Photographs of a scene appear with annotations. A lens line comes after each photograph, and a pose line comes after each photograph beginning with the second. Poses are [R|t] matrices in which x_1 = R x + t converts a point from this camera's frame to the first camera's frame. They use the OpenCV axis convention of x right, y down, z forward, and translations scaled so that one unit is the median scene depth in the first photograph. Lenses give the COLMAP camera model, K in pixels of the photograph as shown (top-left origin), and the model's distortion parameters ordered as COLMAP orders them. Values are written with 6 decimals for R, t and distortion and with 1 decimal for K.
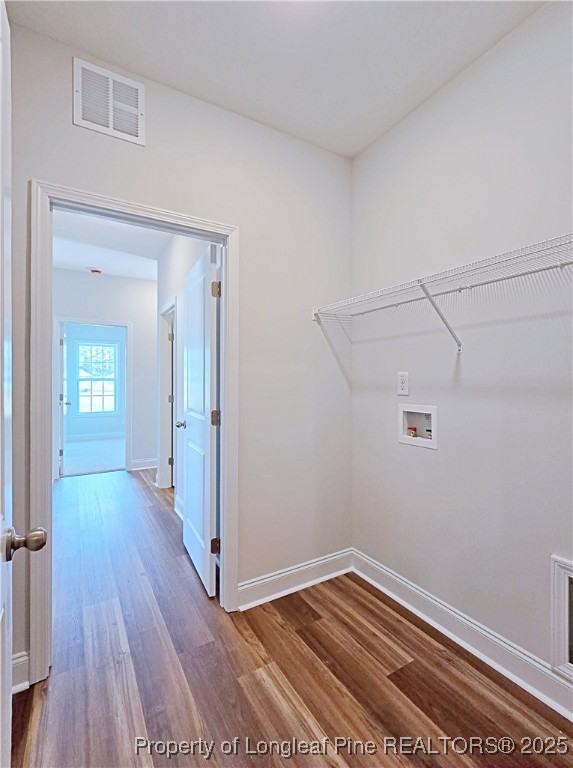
lens RADIAL K [[348.9, 0, 287.6], [0, 348.9, 380.6], [0, 0, 1]] dist [-0.002859, -0.000142]
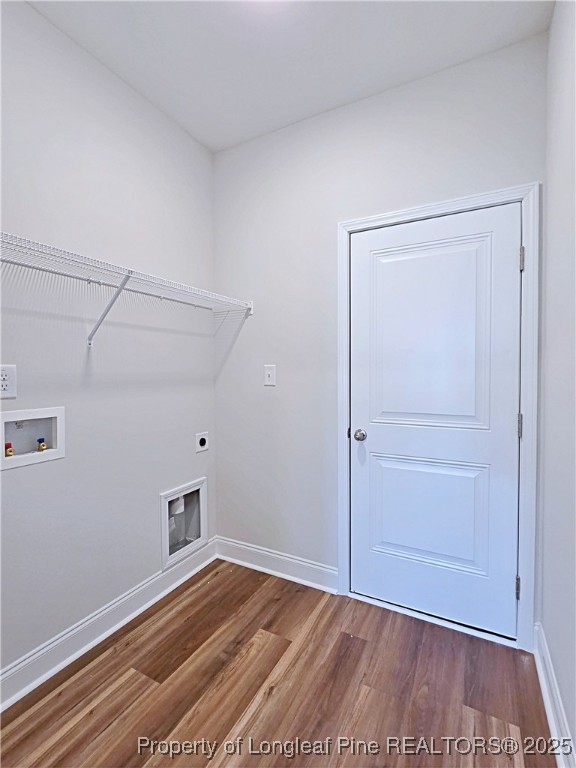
lens RADIAL K [[348.9, 0, 289.2], [0, 348.9, 380.8], [0, 0, 1]] dist [-0.002859, -0.000142]
pose [[-0.501489, -0.013723, 0.865055, -0.726130], [0.010034, 0.999715, 0.021676, -0.001424], [-0.865106, 0.019551, -0.501208, 1.185046]]
